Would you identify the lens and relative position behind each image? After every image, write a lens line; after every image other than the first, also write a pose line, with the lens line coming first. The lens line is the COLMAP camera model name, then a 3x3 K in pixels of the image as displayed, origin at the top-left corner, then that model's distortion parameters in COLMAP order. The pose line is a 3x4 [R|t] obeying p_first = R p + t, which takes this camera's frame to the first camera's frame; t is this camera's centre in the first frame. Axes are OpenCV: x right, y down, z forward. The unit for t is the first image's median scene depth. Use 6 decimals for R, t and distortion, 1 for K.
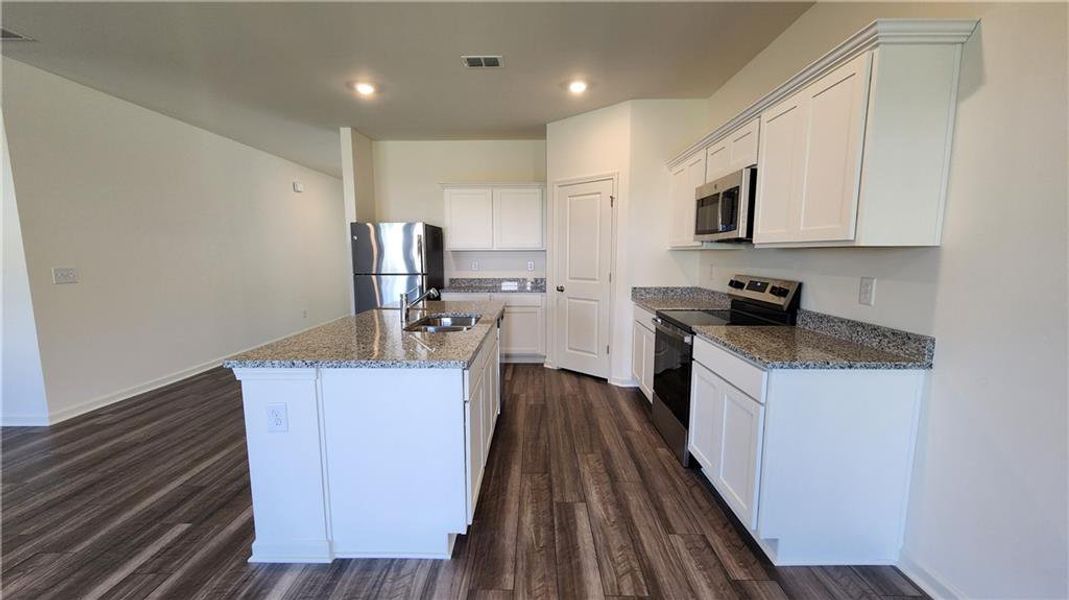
lens RADIAL K [[437.7, 0, 527.9], [0, 437.7, 308.5], [0, 0, 1]] dist [0.002038, -0.000668]
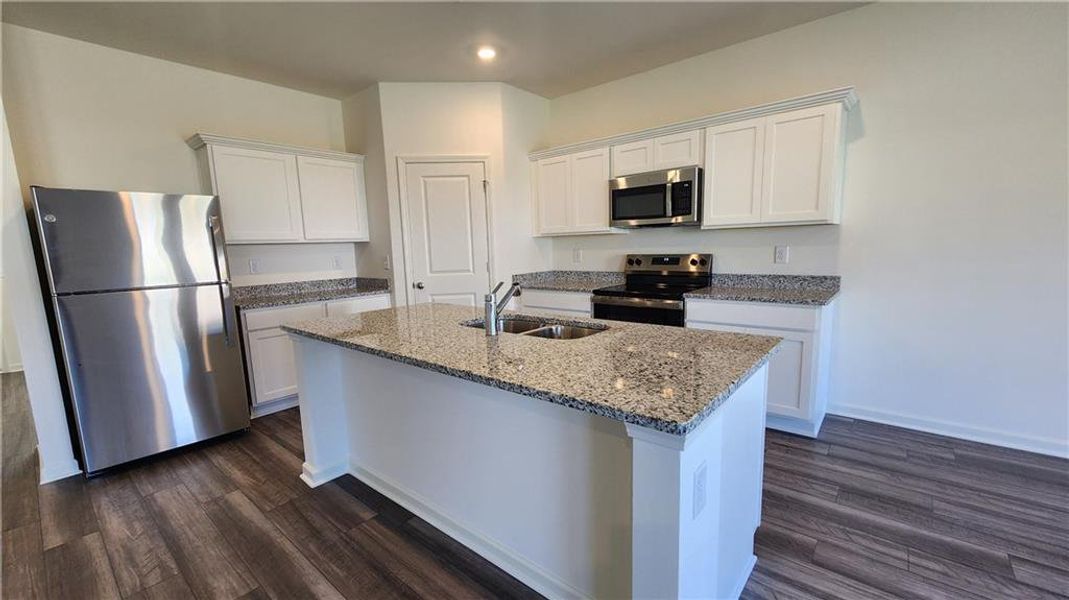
lens RADIAL K [[437.7, 0, 530.3], [0, 437.7, 308.5], [0, 0, 1]] dist [0.002038, -0.000668]
pose [[0.631826, -0.129580, 0.764202, -0.656313], [0.127576, 0.989866, 0.062368, -0.039284], [-0.764539, 0.058088, 0.641954, 0.438746]]
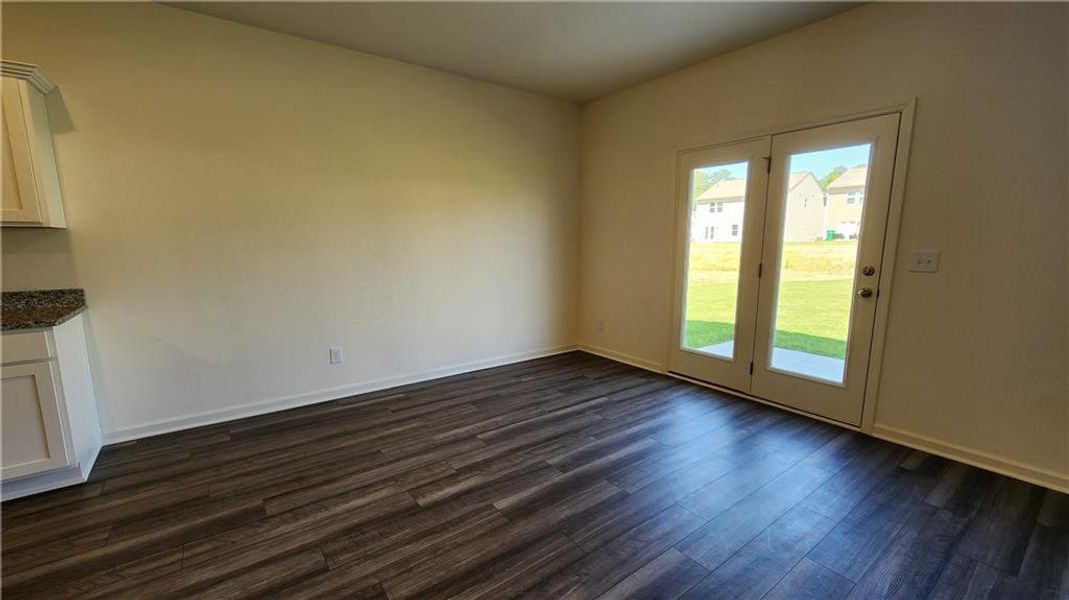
lens RADIAL K [[437.7, 0, 530.2], [0, 437.7, 310.6], [0, 0, 1]] dist [0.002038, -0.000668]
pose [[-0.606945, -0.124366, 0.784953, -0.657212], [0.105649, 0.966289, 0.234787, -0.028420], [-0.787691, 0.225432, -0.573345, 0.350729]]
